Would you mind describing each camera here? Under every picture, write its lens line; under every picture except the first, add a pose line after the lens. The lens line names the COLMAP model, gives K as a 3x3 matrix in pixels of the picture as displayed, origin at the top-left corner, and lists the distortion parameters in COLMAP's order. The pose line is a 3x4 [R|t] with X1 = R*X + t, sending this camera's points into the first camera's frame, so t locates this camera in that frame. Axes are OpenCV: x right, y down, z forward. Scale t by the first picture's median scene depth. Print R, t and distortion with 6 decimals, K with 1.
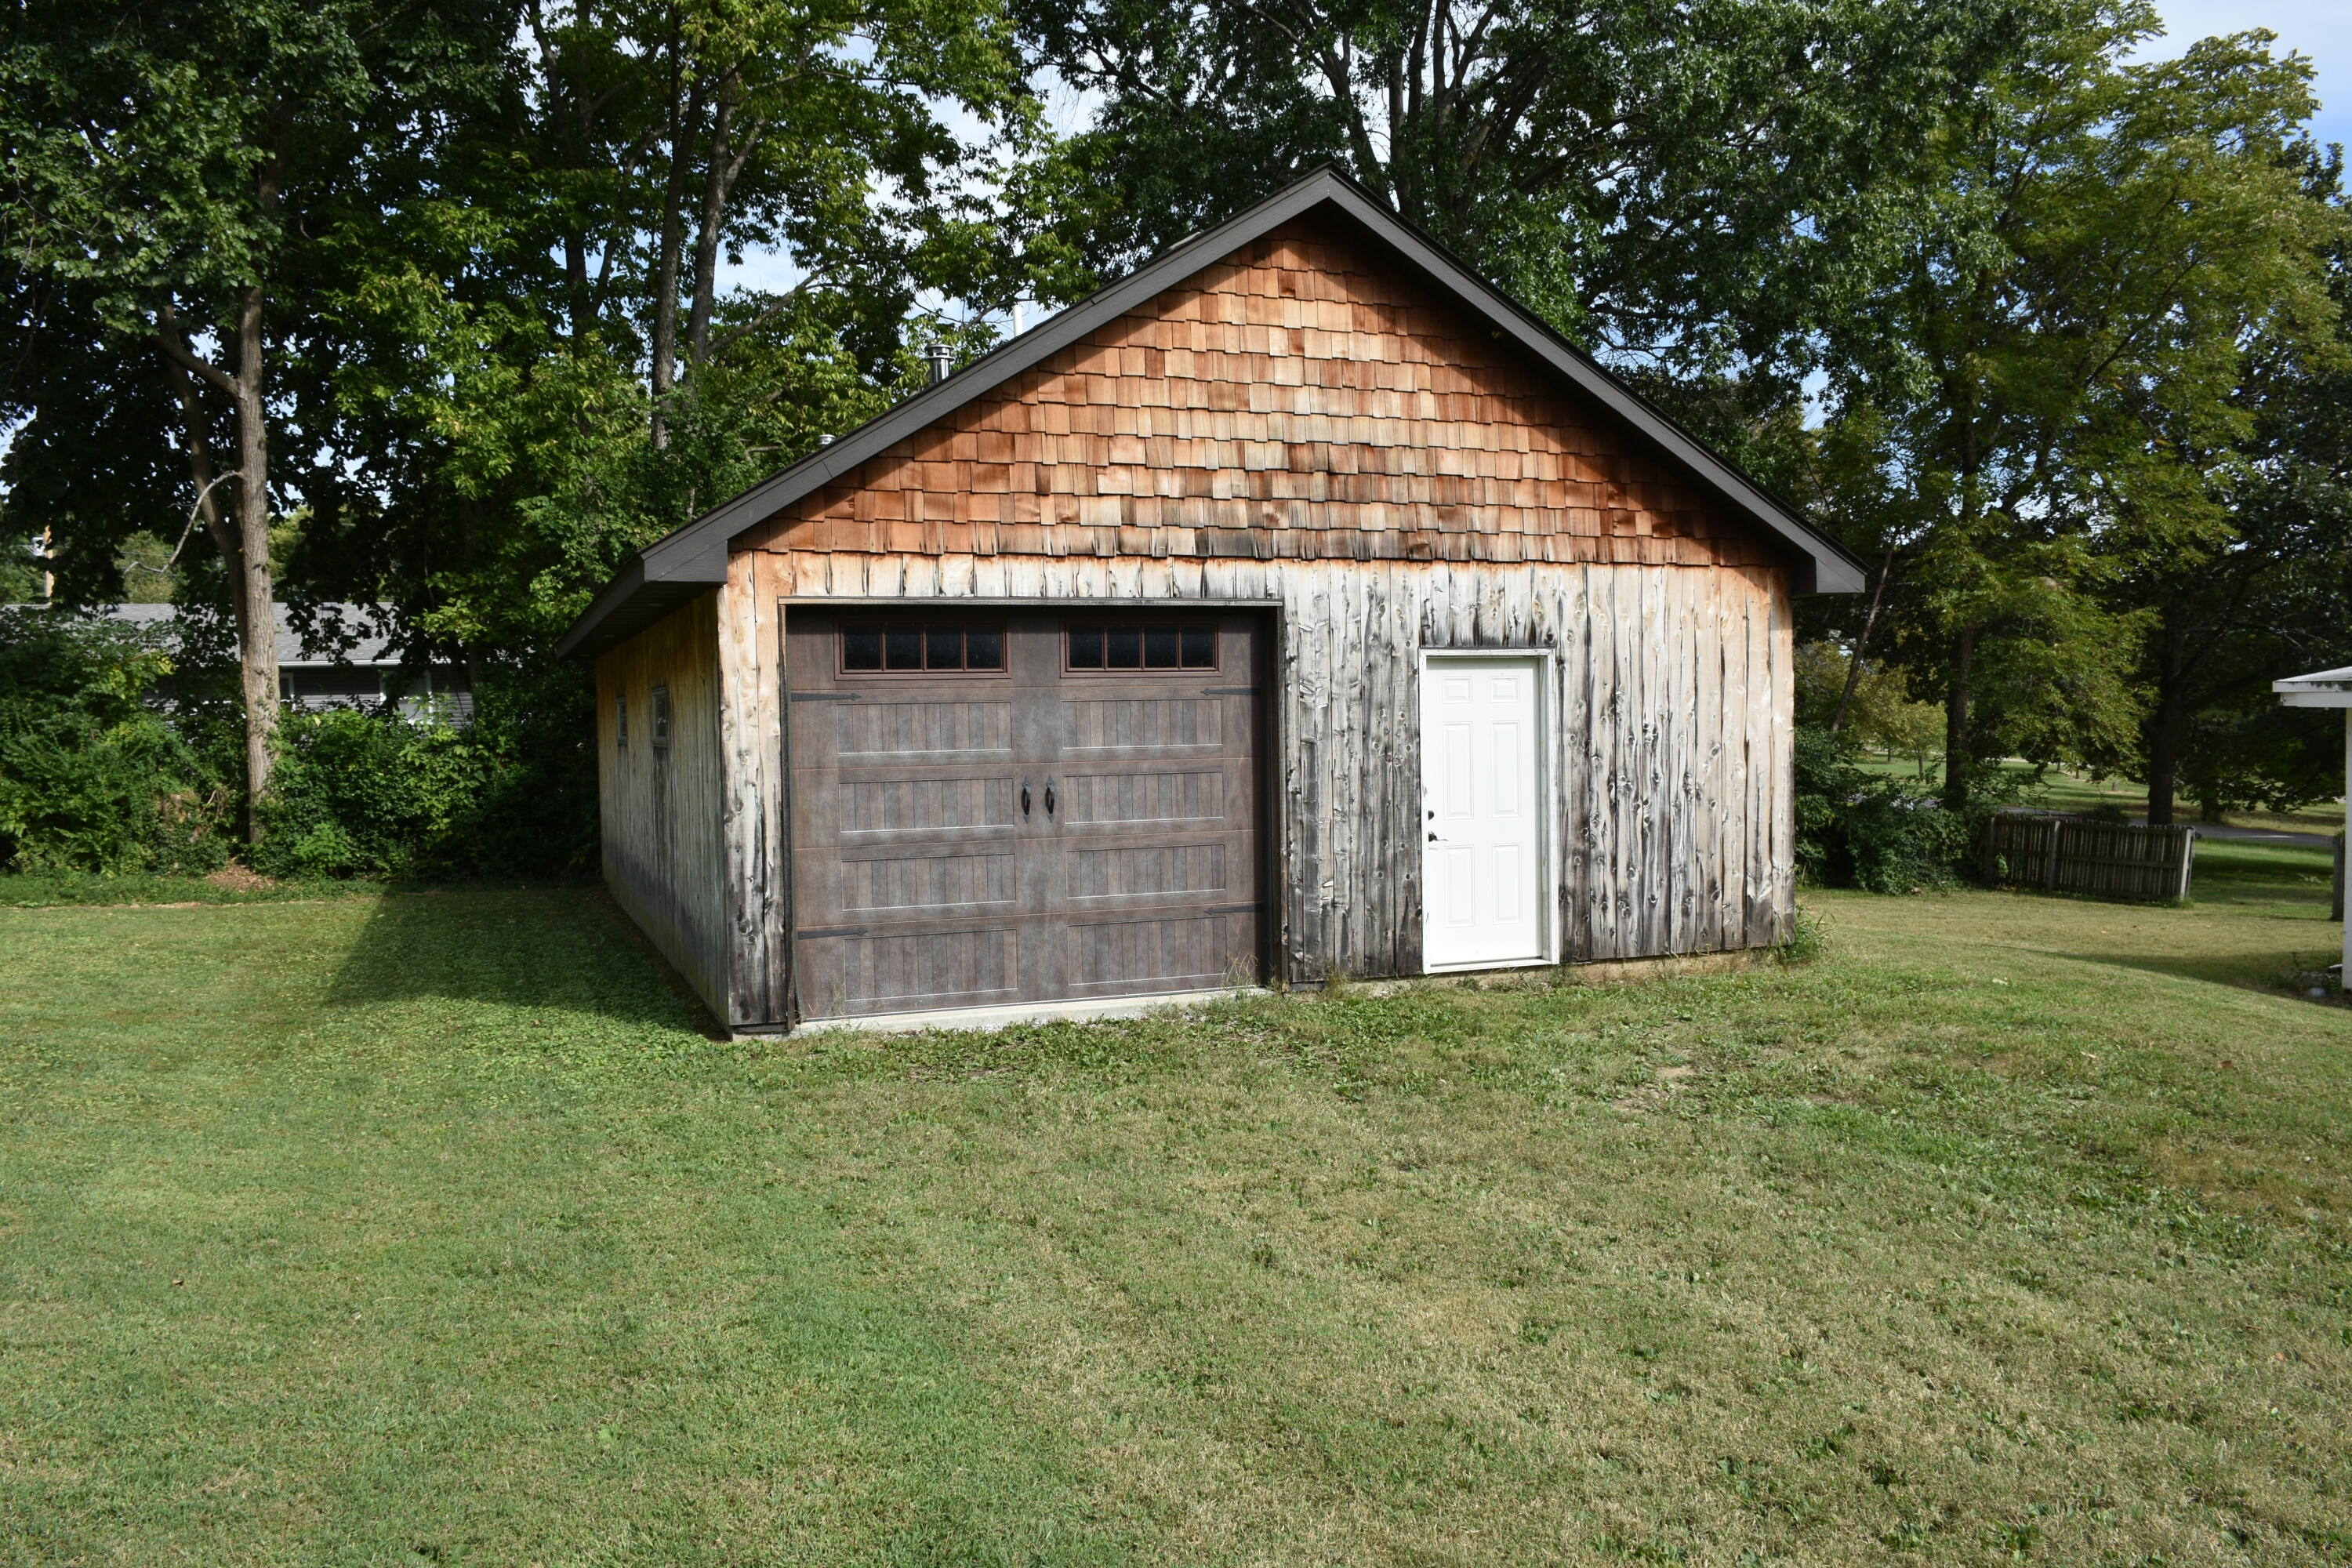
lens RADIAL K [[1786.4, 0, 1177.2], [0, 1786.4, 782.4], [0, 0, 1]] dist [-0.027354, -0.008274]
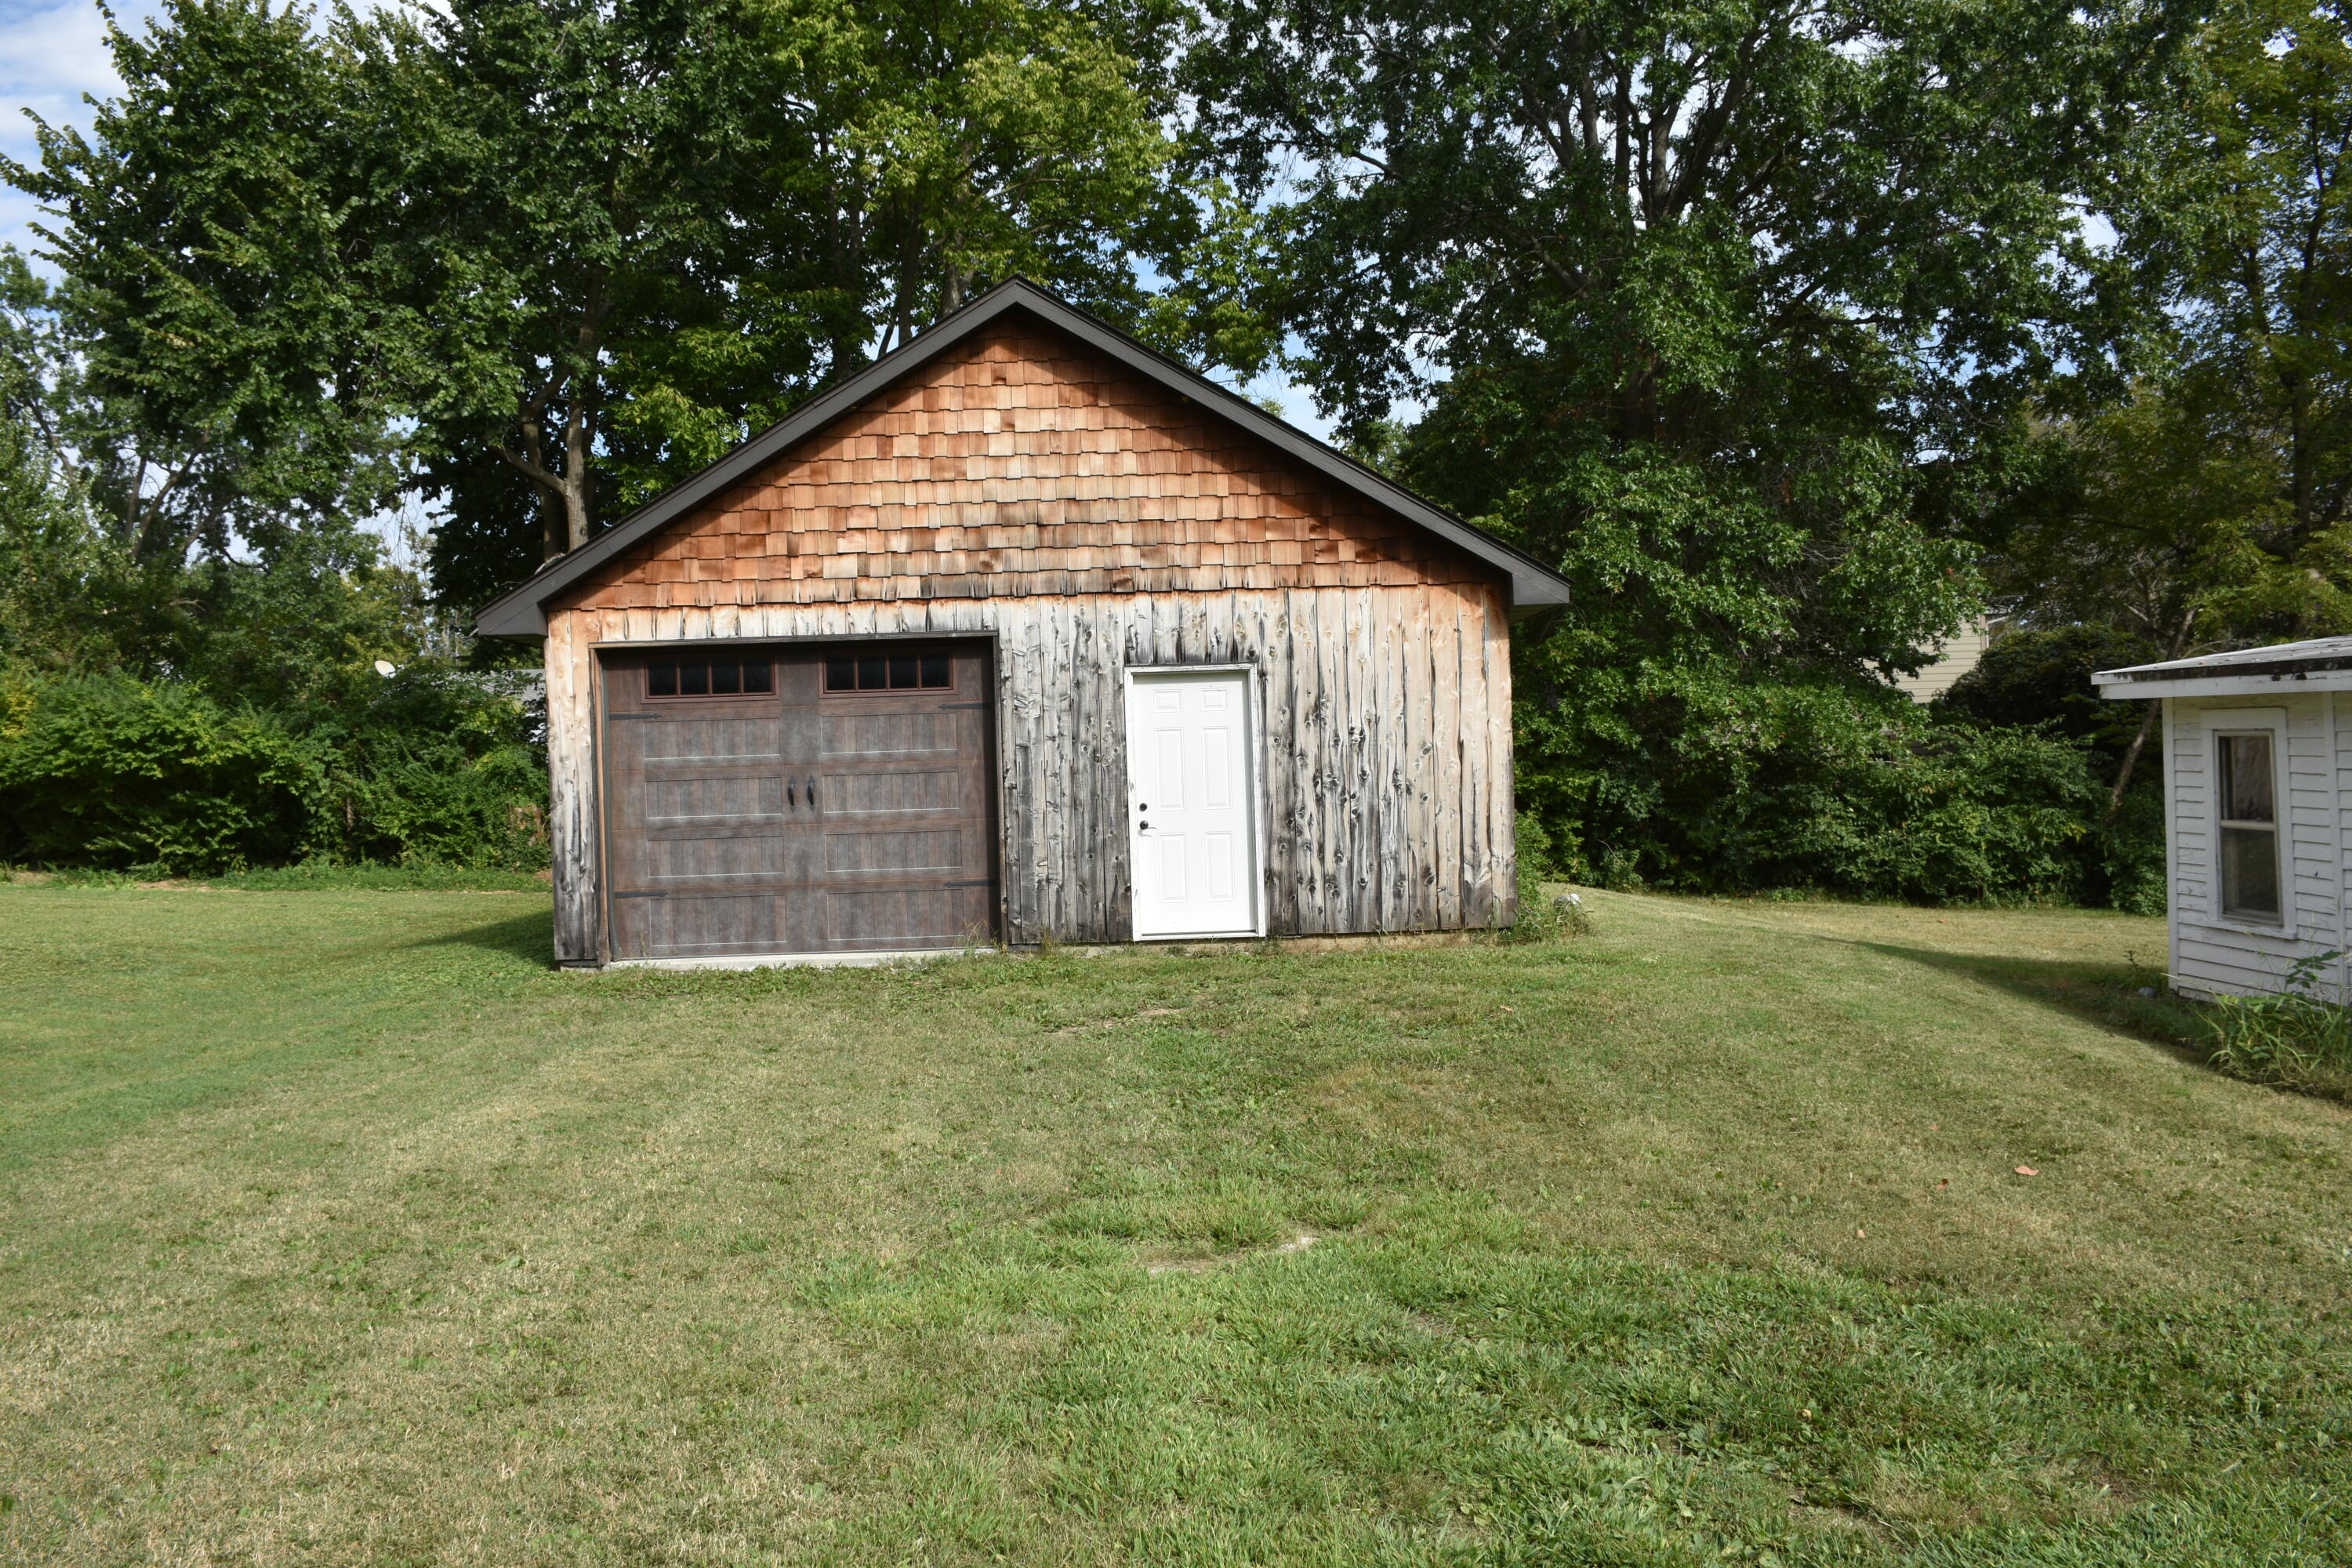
lens RADIAL K [[1786.4, 0, 1182.9], [0, 1786.4, 776.4], [0, 0, 1]] dist [-0.027354, -0.008274]
pose [[0.946947, -0.009543, -0.321249, 0.562016], [0.002795, 0.999766, -0.021460, 0.024079], [0.321379, 0.019423, 0.946752, -0.116060]]
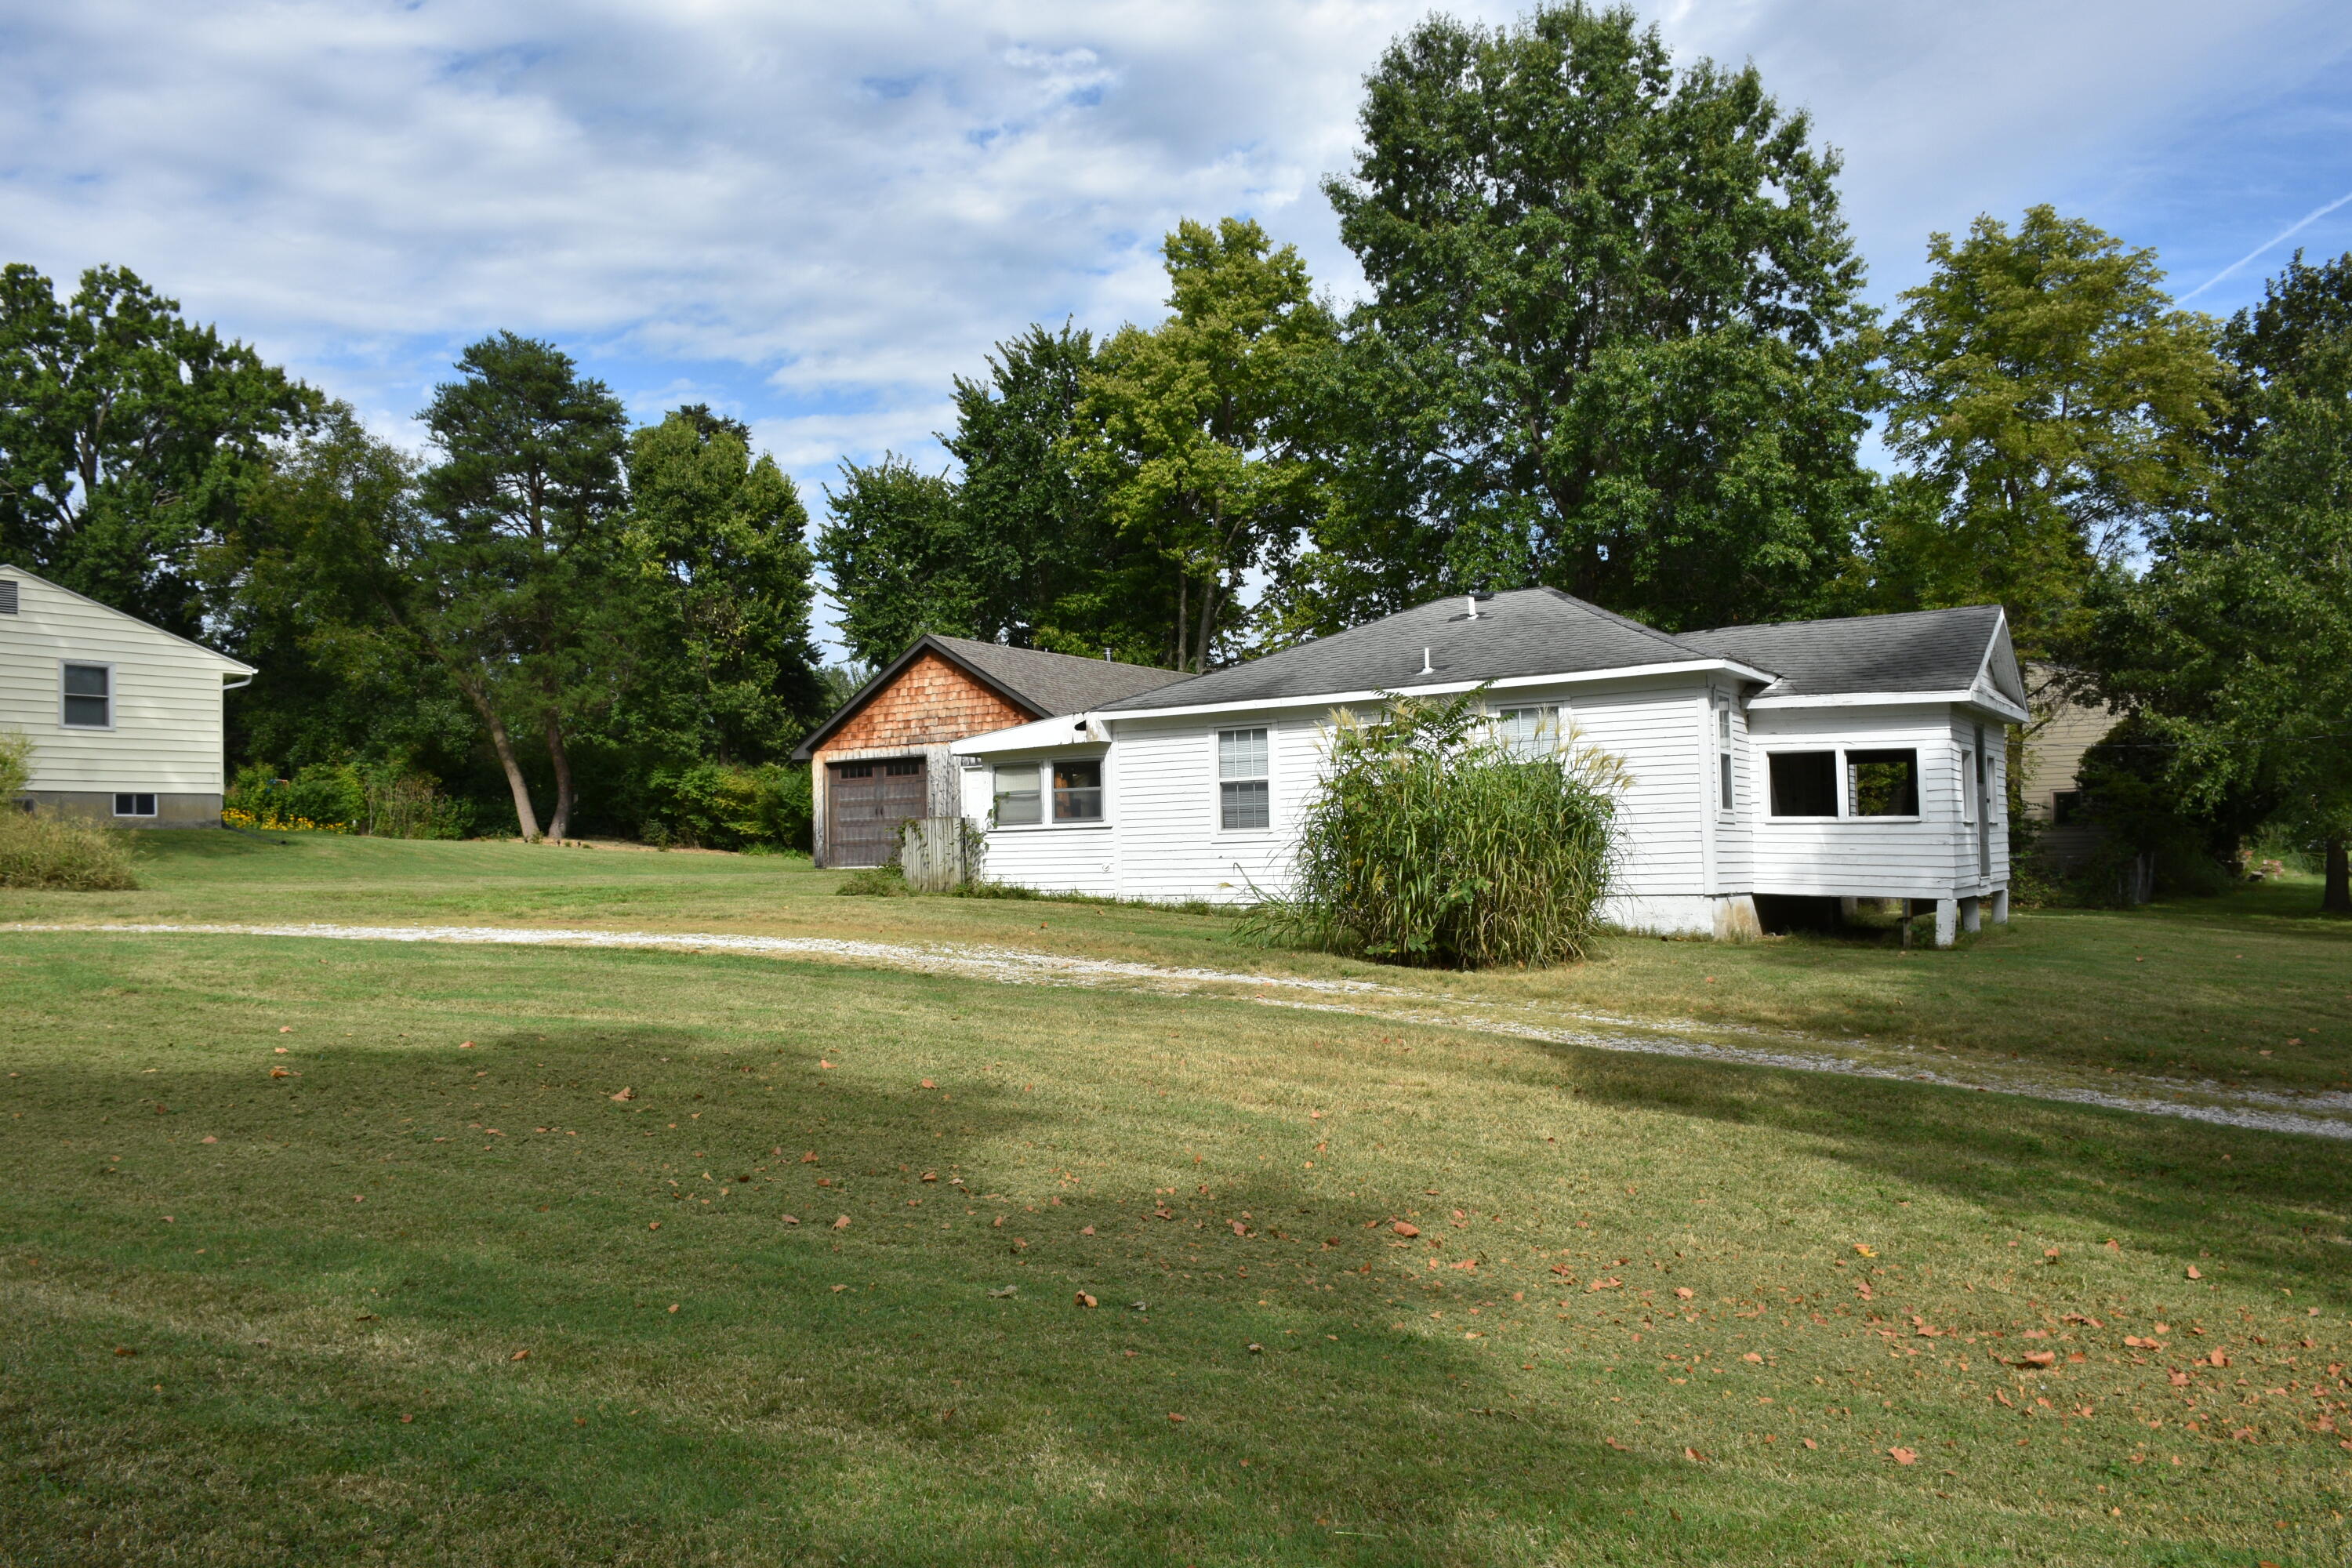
lens RADIAL K [[1786.4, 0, 1175.8], [0, 1786.4, 778.8], [0, 0, 1]] dist [-0.027354, -0.008274]
pose [[0.604403, -0.035787, -0.795874, 3.141800], [-0.017504, 0.998153, -0.058176, 0.143103], [0.796486, 0.049093, 0.602660, -0.739559]]
